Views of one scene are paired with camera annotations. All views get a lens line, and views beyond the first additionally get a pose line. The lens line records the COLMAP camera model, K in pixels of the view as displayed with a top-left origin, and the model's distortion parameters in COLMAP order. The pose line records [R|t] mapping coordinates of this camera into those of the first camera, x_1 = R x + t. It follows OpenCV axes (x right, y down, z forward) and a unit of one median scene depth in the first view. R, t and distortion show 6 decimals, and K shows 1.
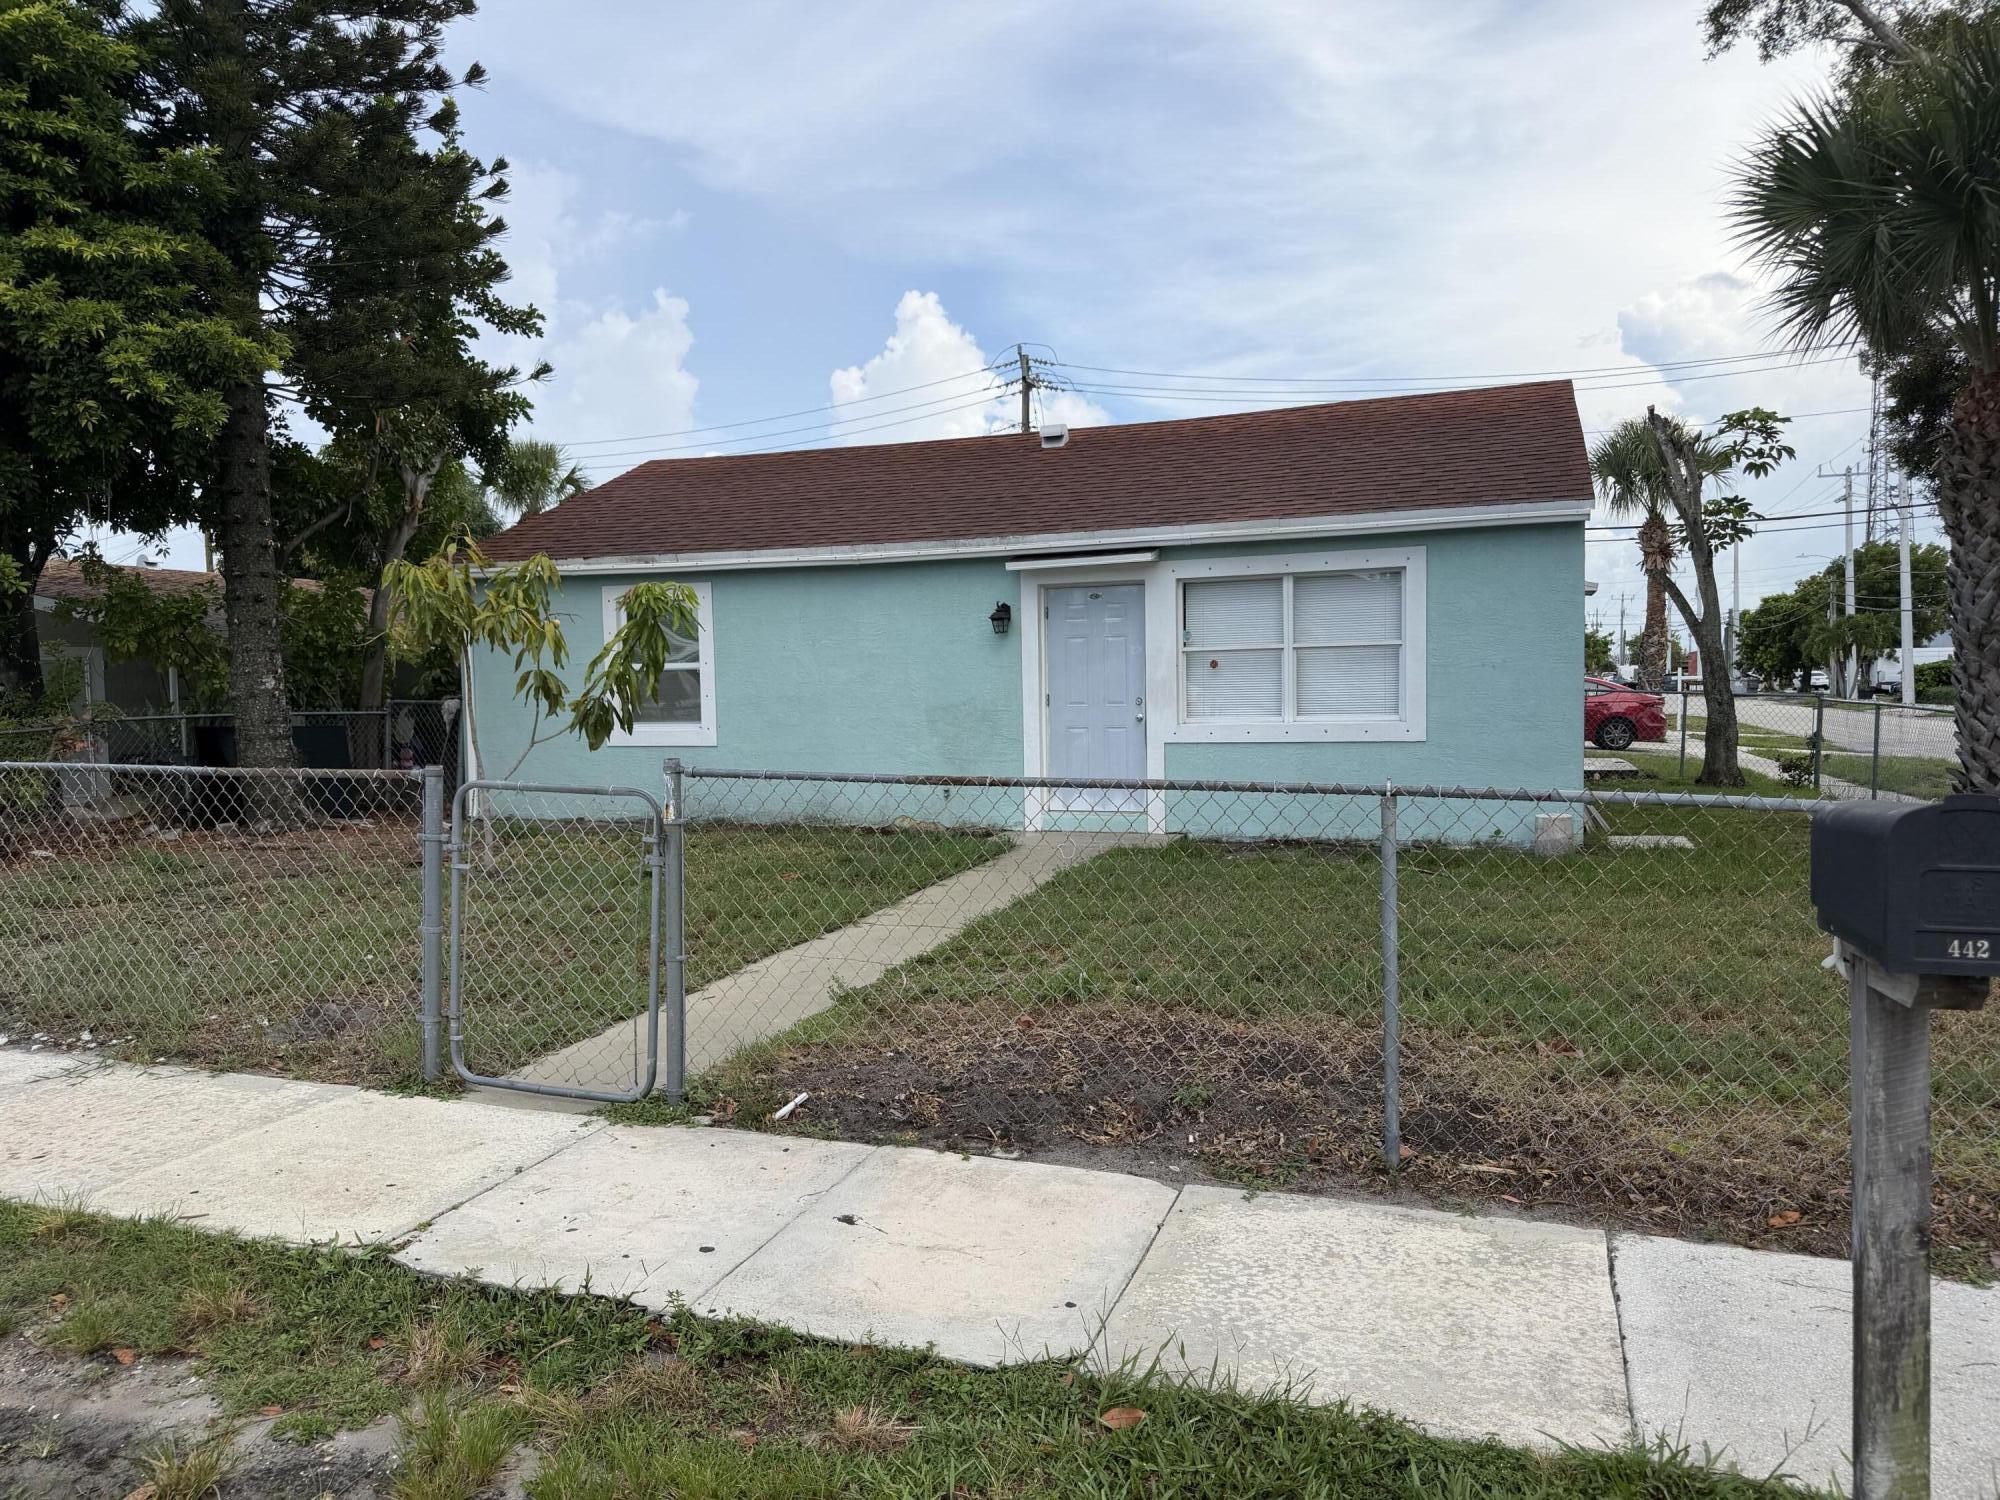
lens RADIAL K [[1421.8, 0, 986.8], [0, 1421.8, 756.1], [0, 0, 1]] dist [0.061820, -0.077467]
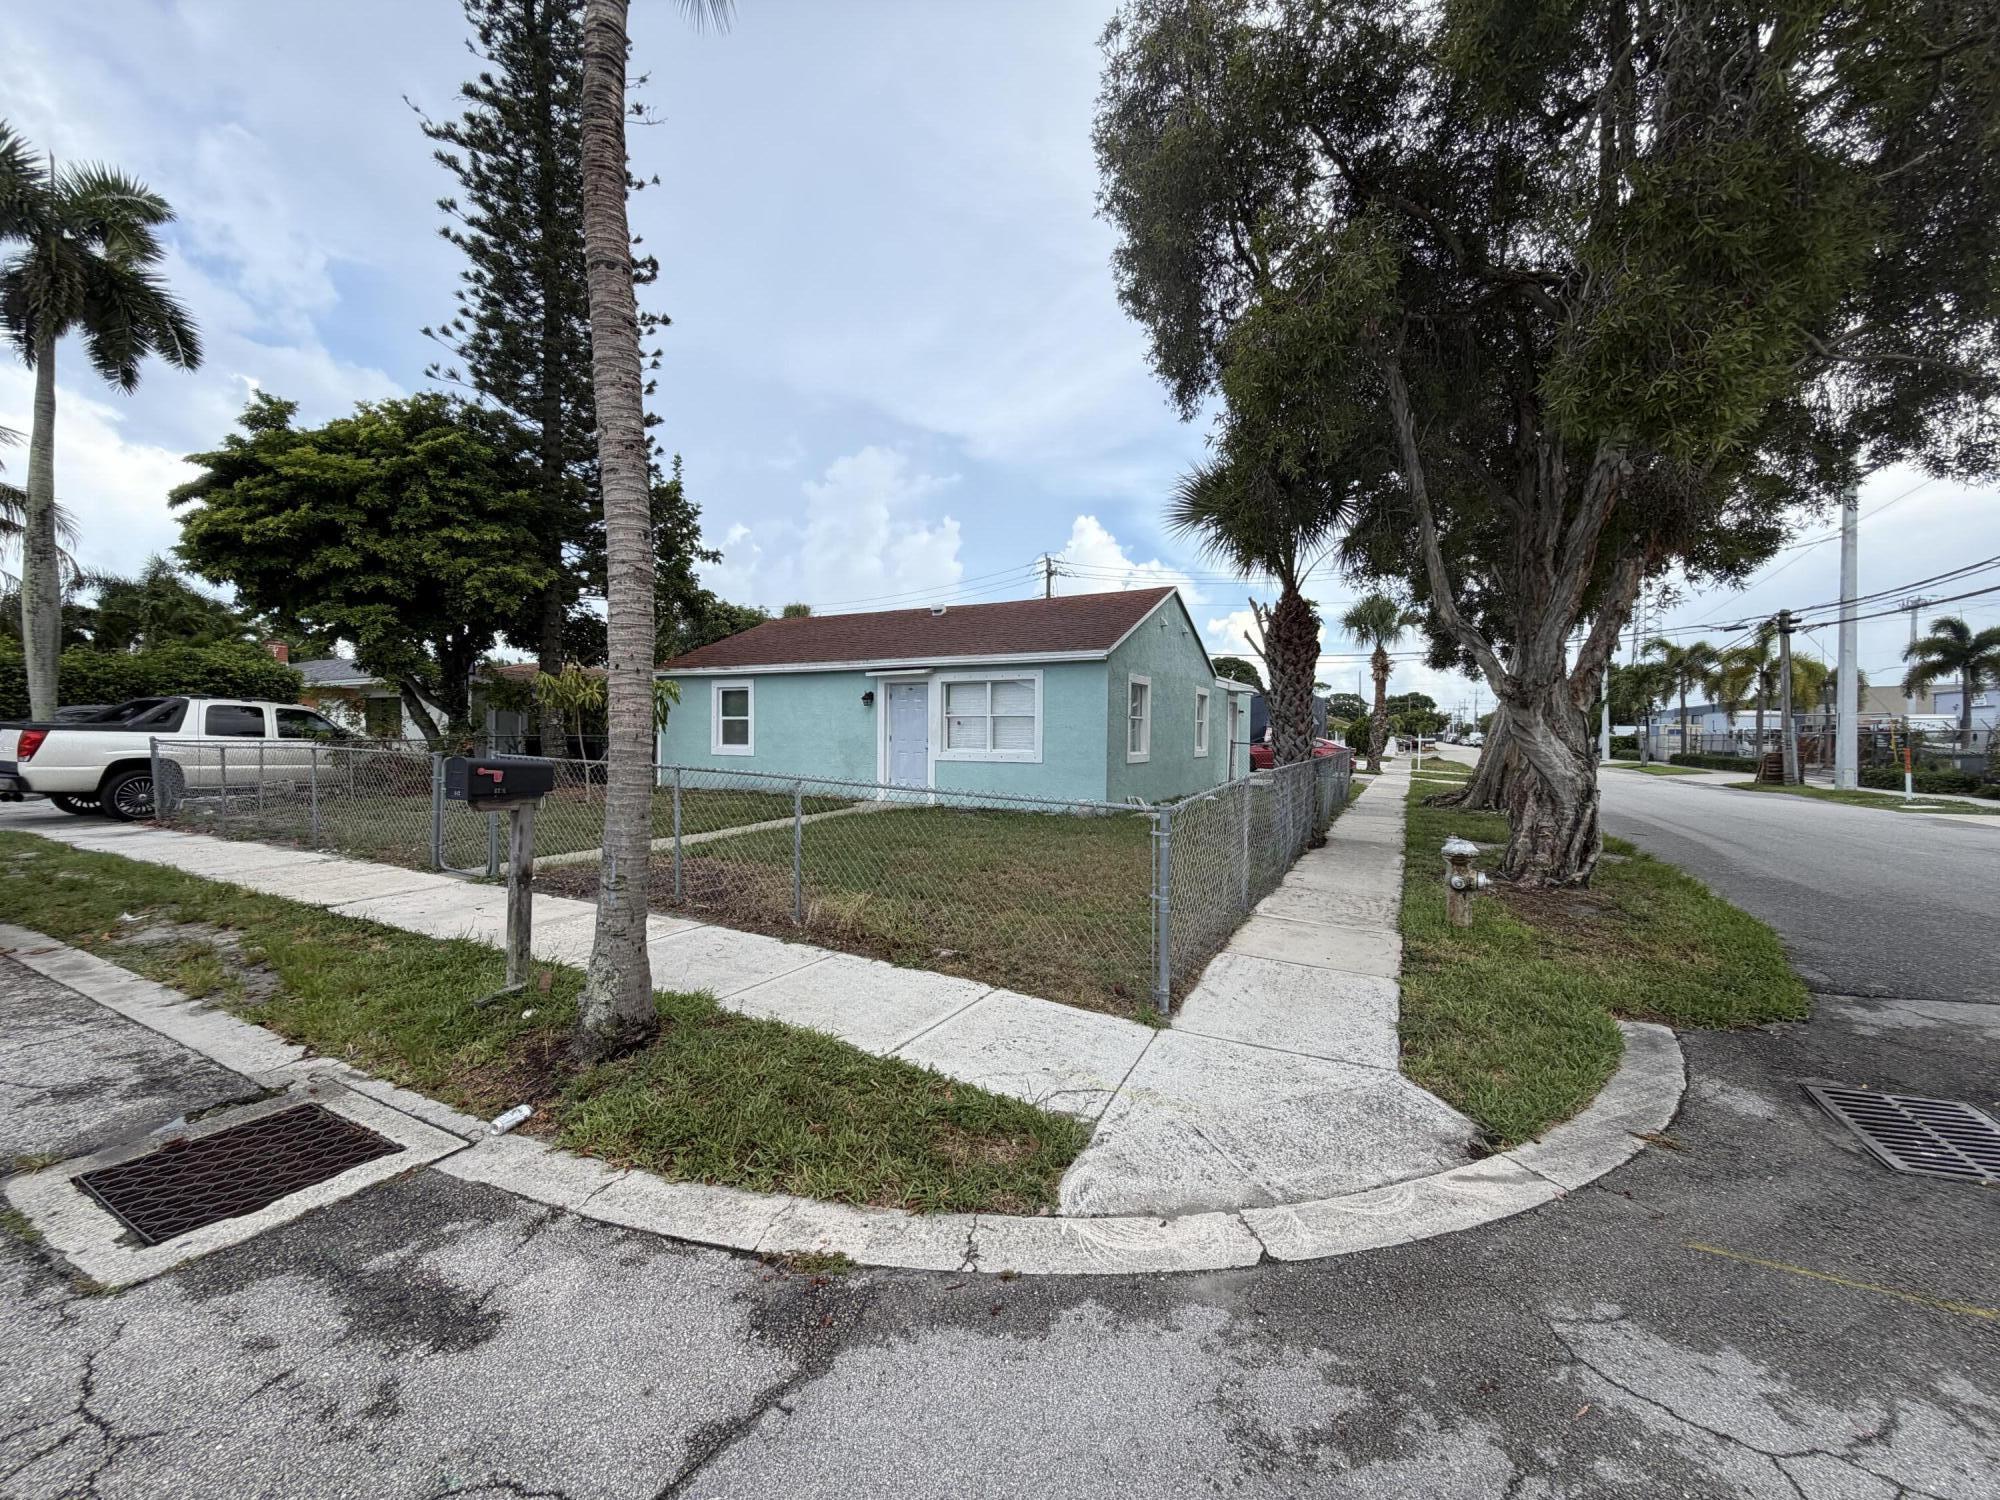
lens RADIAL K [[807.1, 0, 1004.5], [0, 807.1, 754.3], [0, 0, 1]] dist [-0.004040, 0.001896]
pose [[0.989703, 0.029664, -0.140031, 0.335878], [-0.032901, 0.999241, -0.020861, 0.003123], [0.139306, 0.025254, 0.989927, -0.135861]]
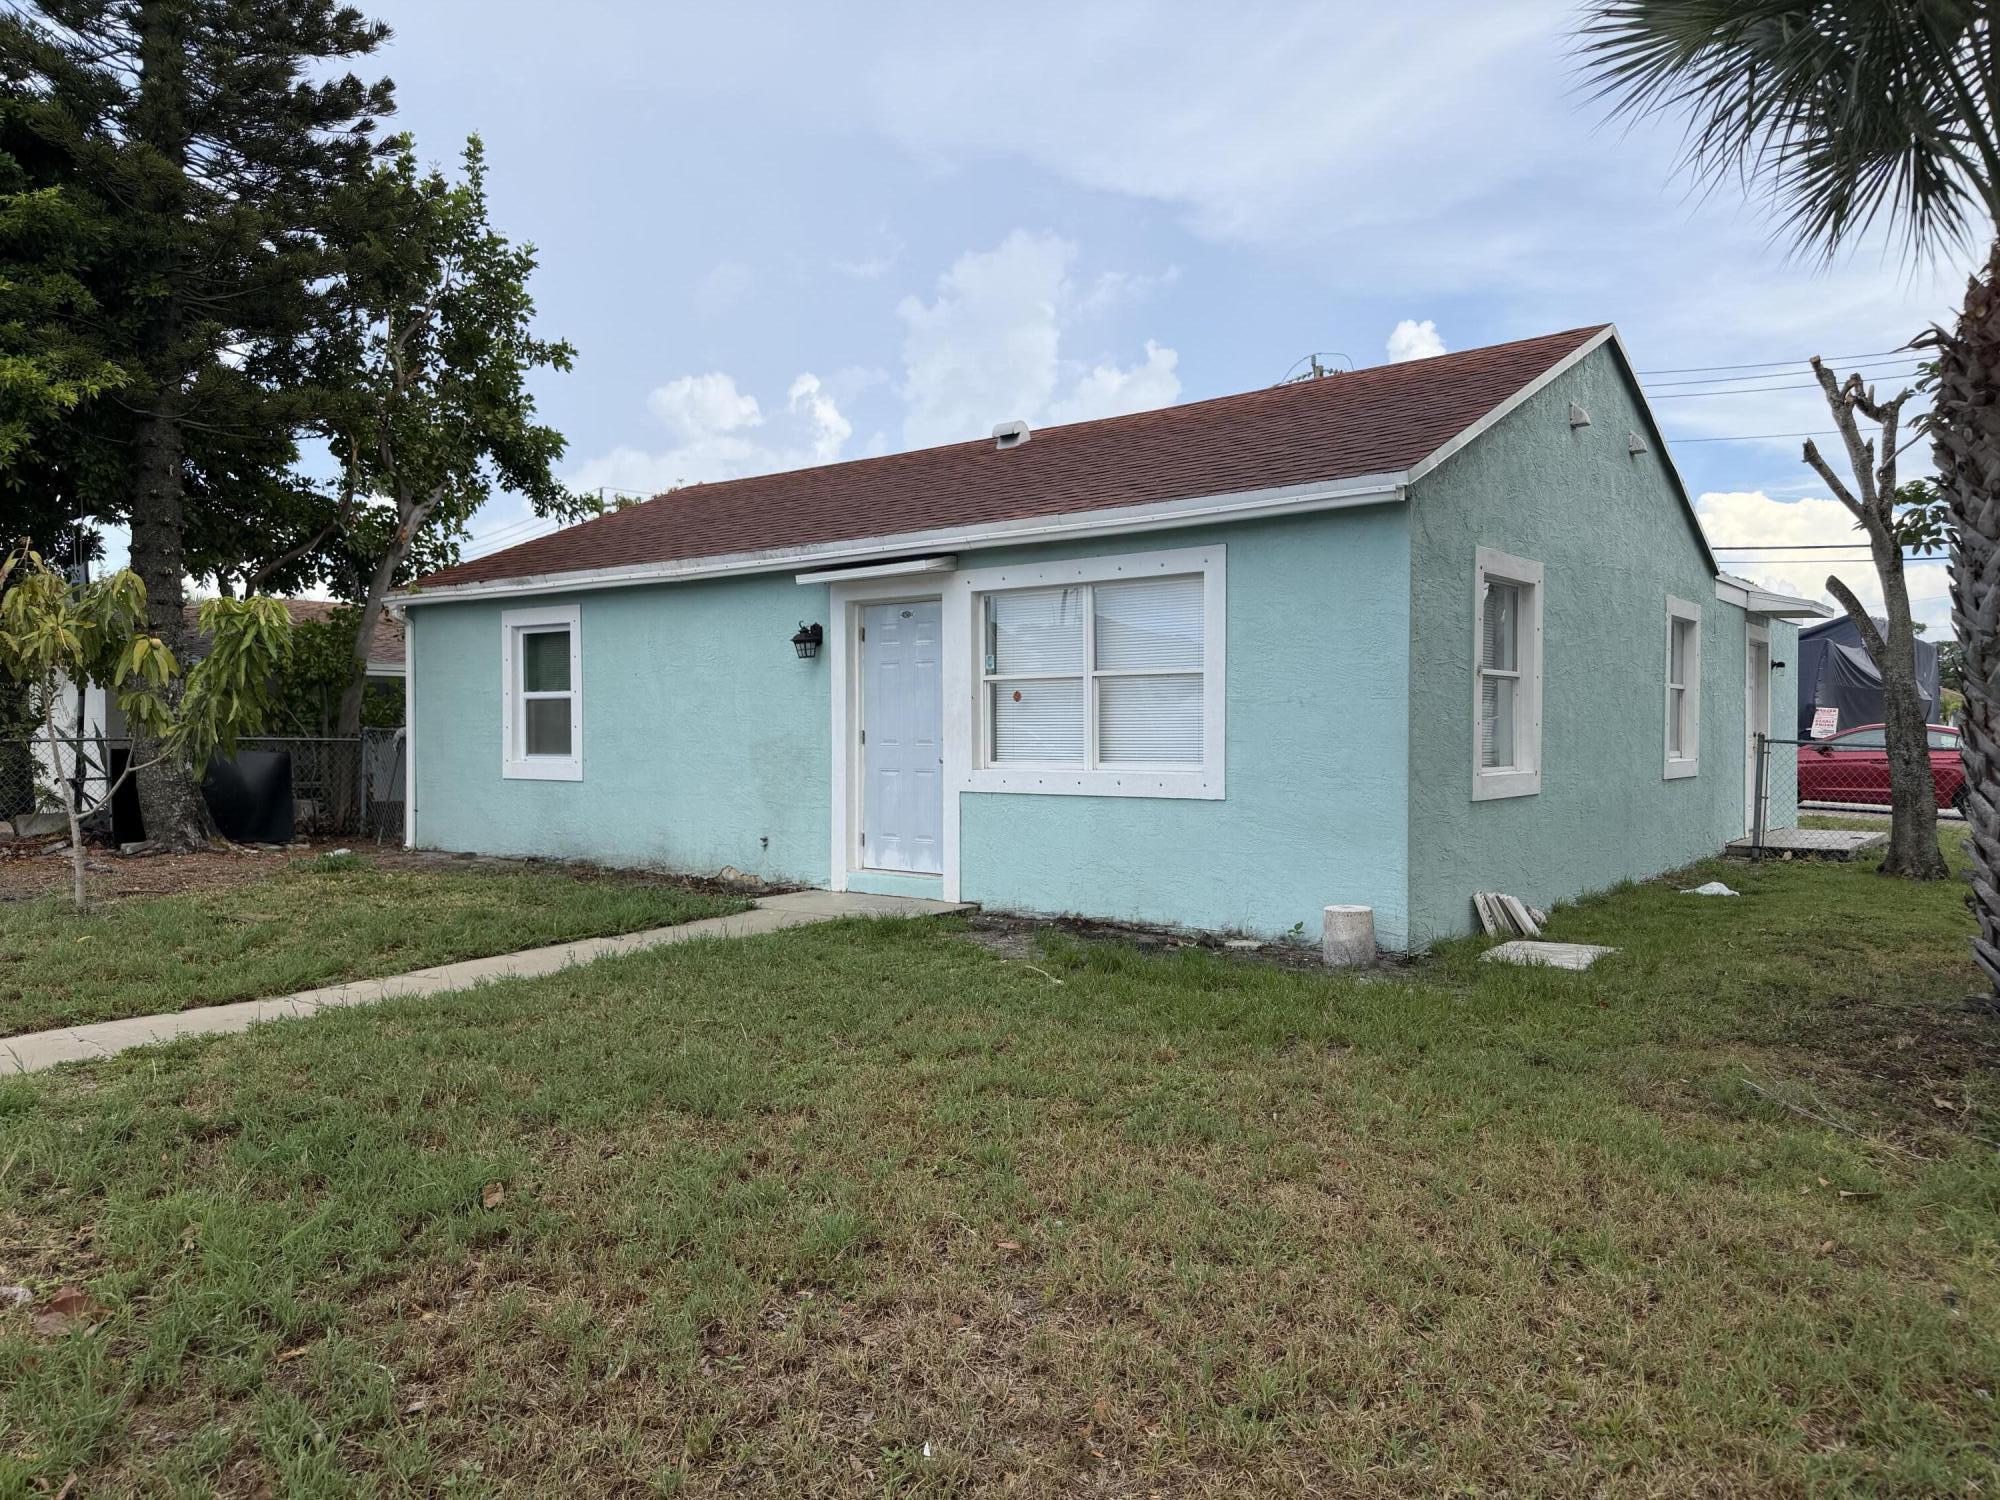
lens RADIAL K [[1421.8, 0, 999.0], [0, 1421.8, 743.1], [0, 0, 1]] dist [0.061820, -0.077467]
pose [[0.947460, 0.018359, -0.319346, 0.349331], [-0.030279, 0.999016, -0.032401, -0.009730], [0.318437, 0.040368, 0.947084, 0.199629]]
